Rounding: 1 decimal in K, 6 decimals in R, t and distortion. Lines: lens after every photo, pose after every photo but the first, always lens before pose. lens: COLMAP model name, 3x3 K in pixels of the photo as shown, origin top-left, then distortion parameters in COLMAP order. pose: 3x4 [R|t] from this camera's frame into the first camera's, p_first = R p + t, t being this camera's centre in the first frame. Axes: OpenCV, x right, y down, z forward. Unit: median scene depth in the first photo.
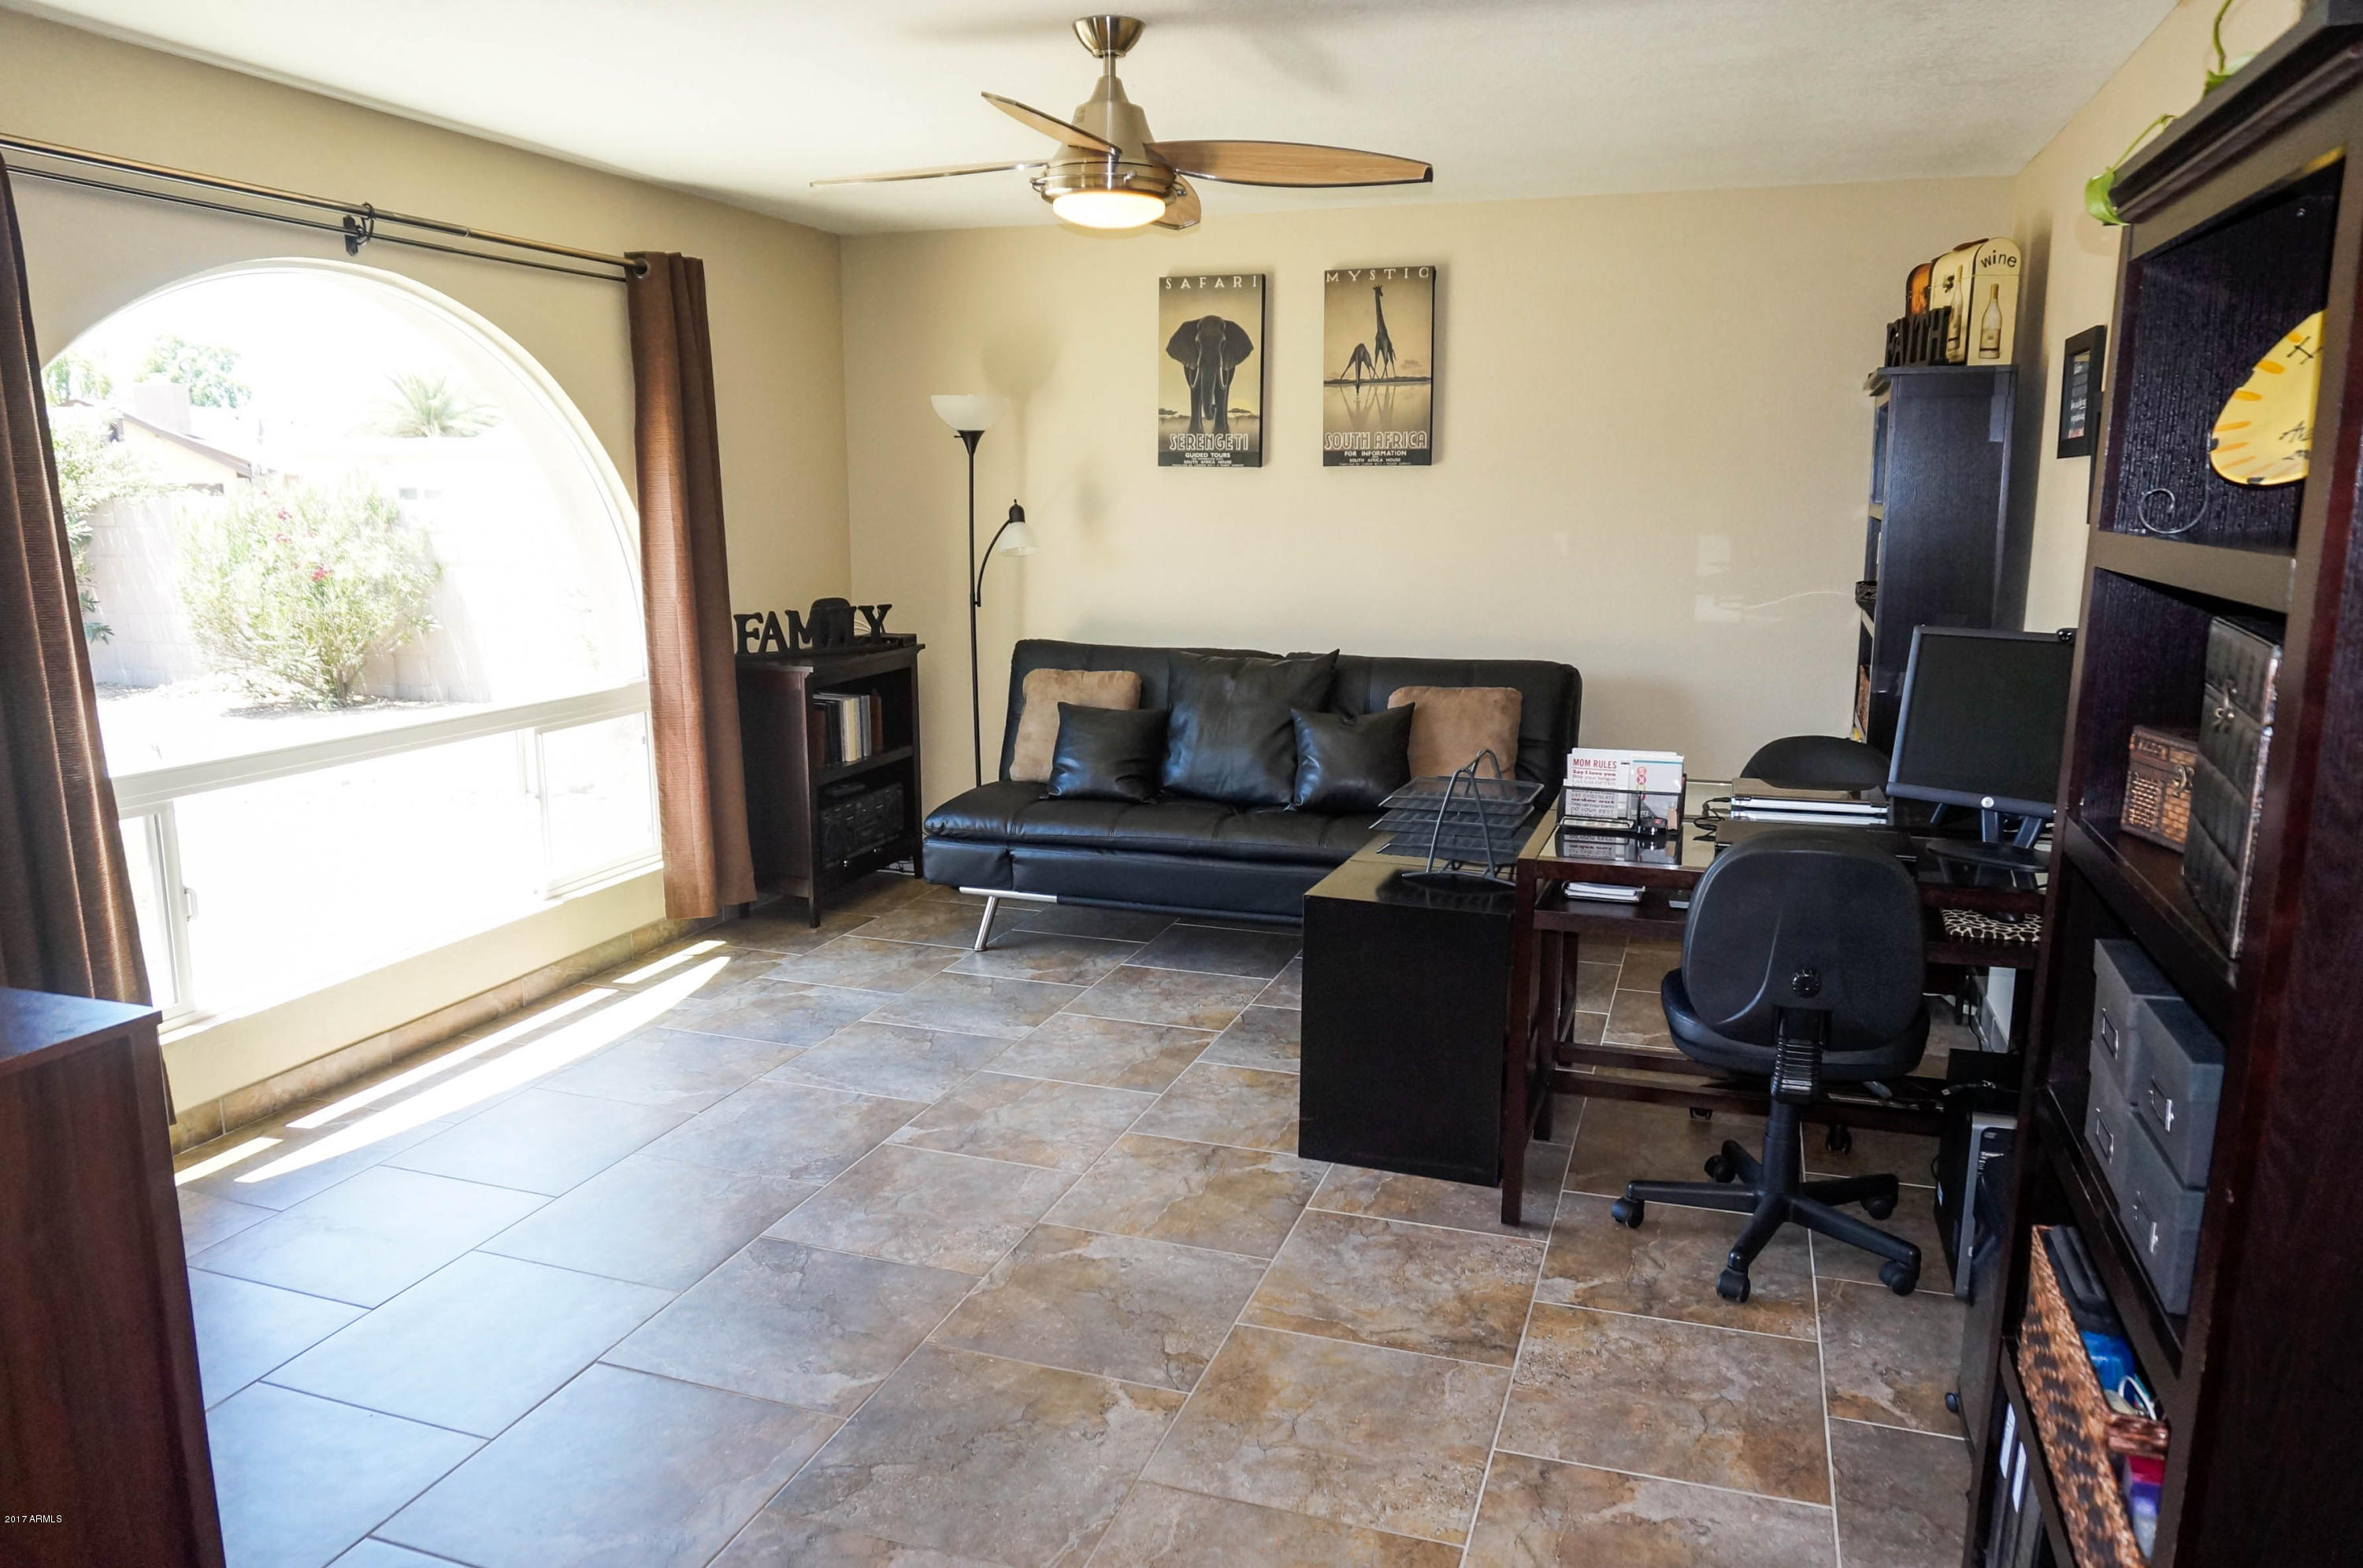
lens RADIAL K [[1606.9, 0, 1190.1], [0, 1606.9, 778.0], [0, 0, 1]] dist [-0.018427, 0.016326]
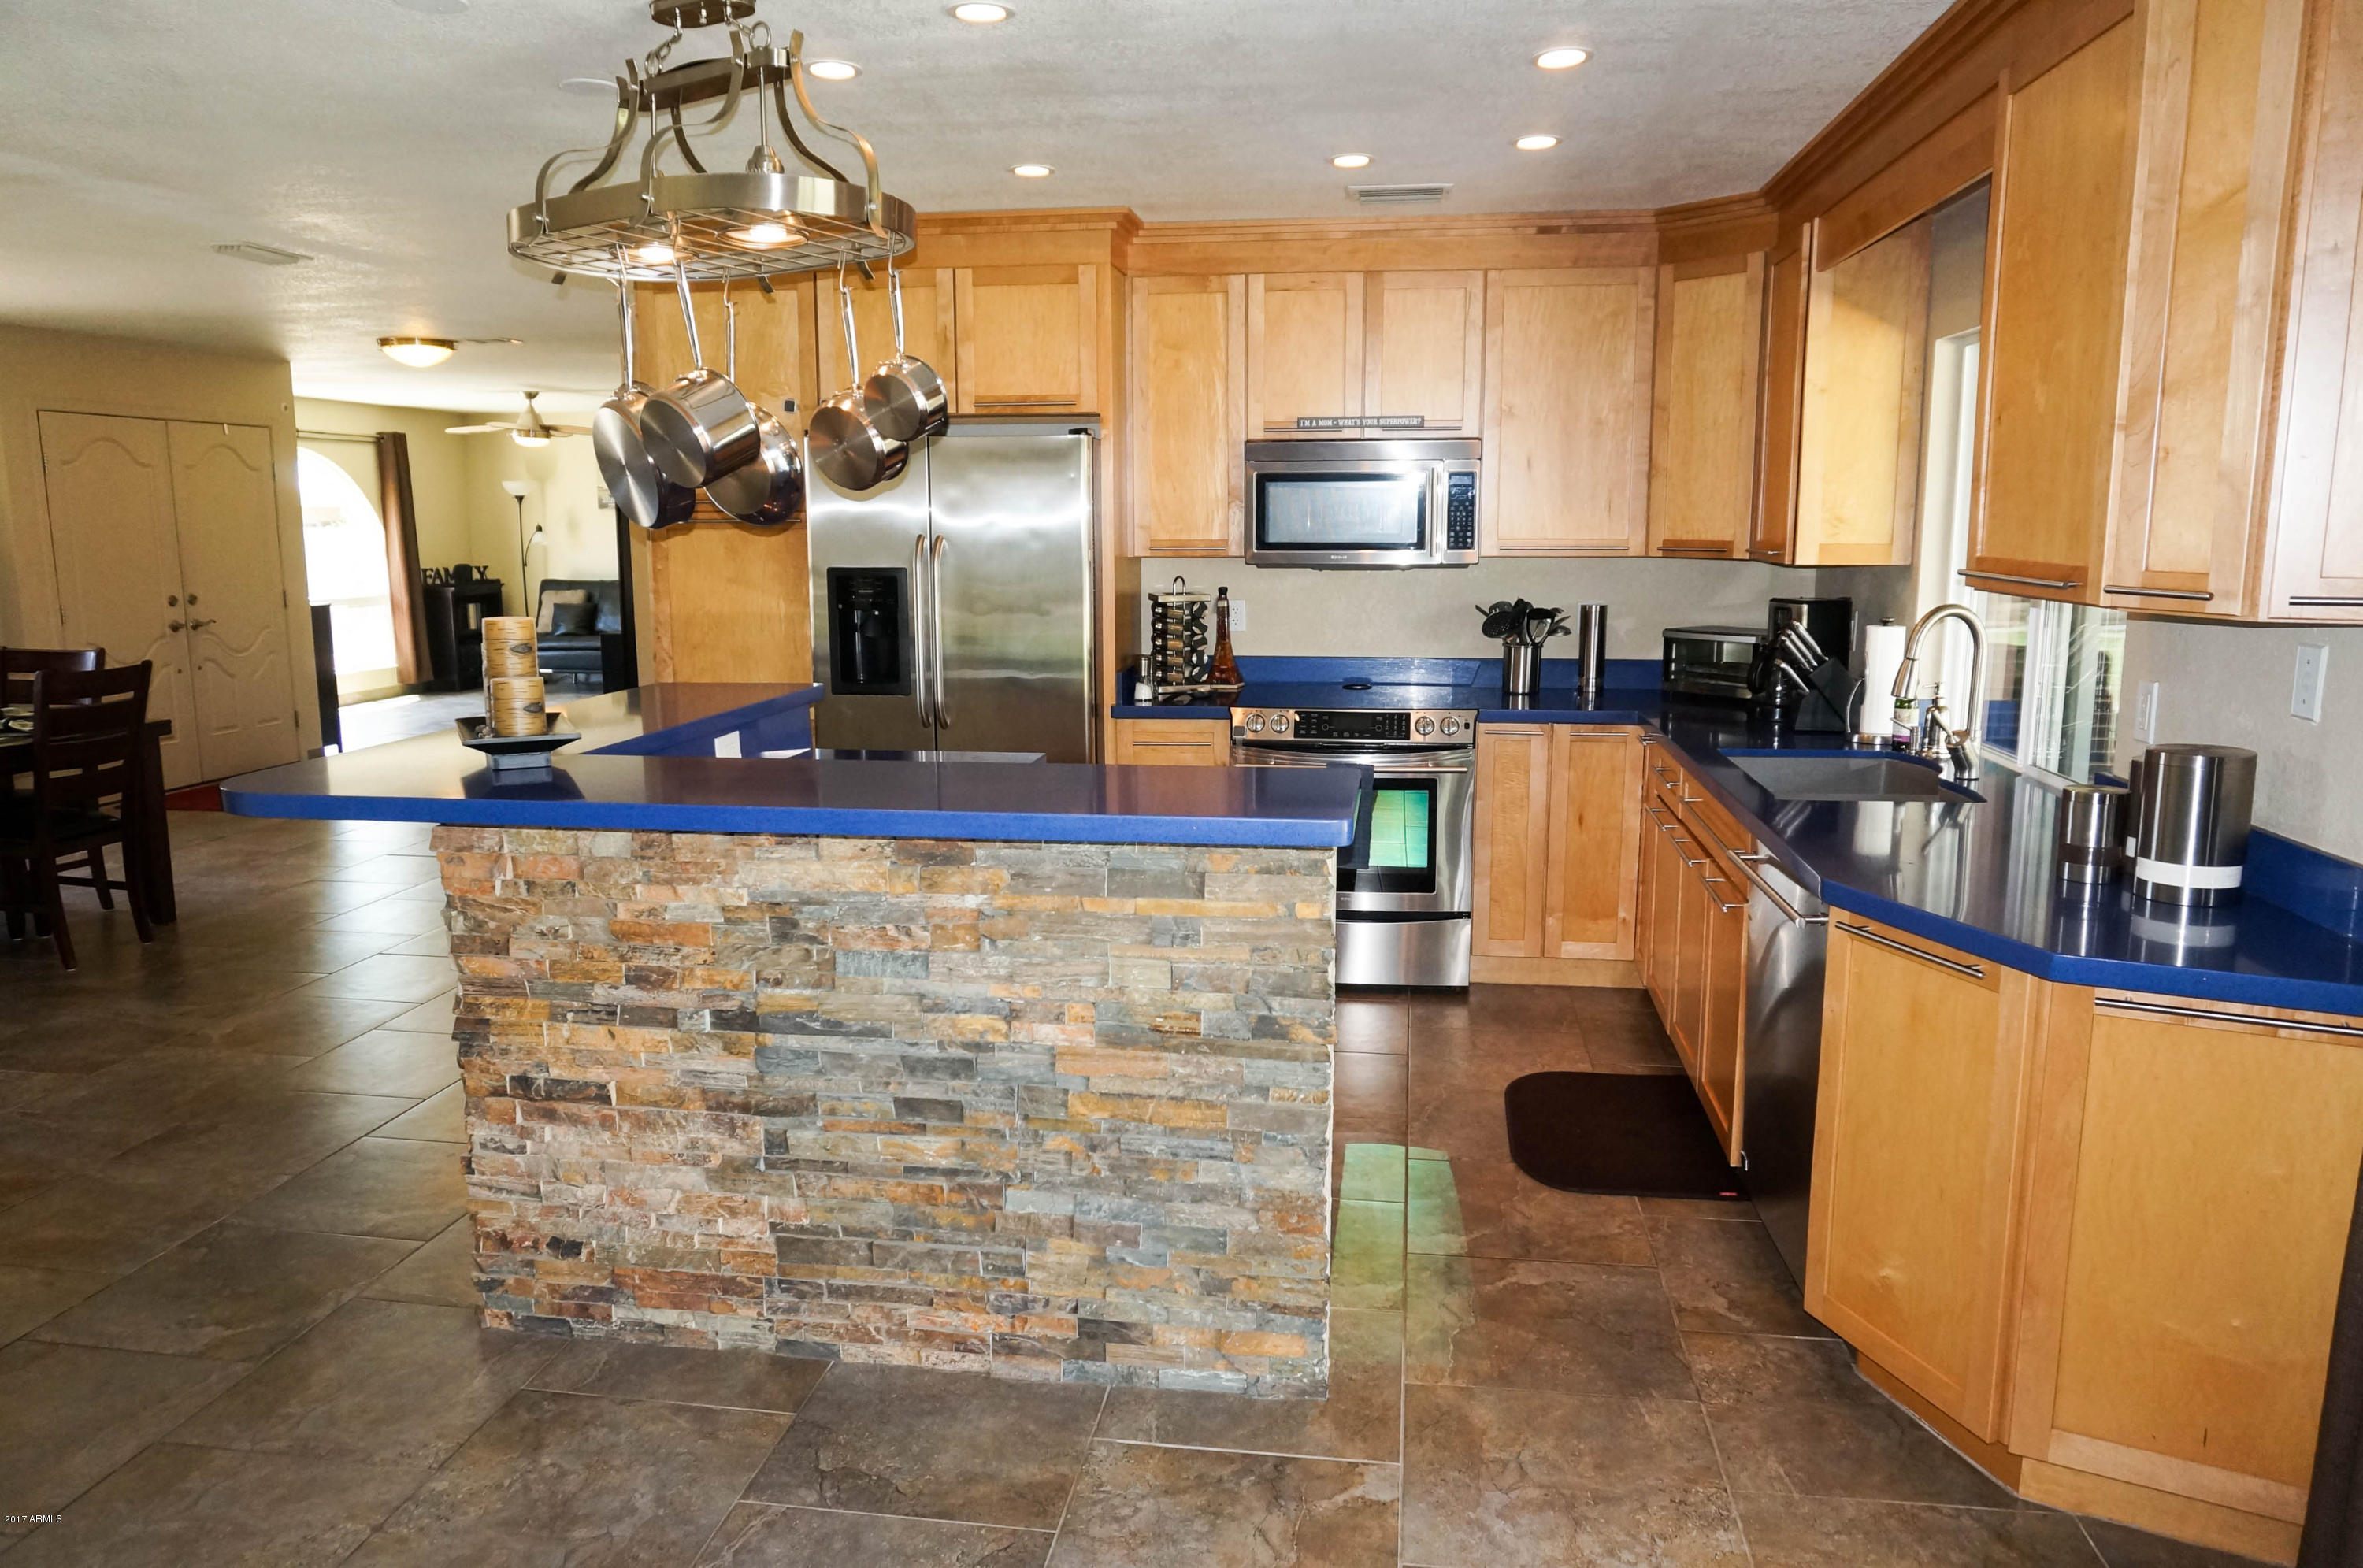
lens RADIAL K [[1606.9, 0, 1159.6], [0, 1606.9, 790.9], [0, 0, 1]] dist [-0.018427, 0.016326]
pose [[0.987778, -0.029344, 0.153081, 0.454714], [0.029818, 0.999555, -0.000797, 0.275653], [-0.152990, 0.005351, 0.988213, -1.624211]]
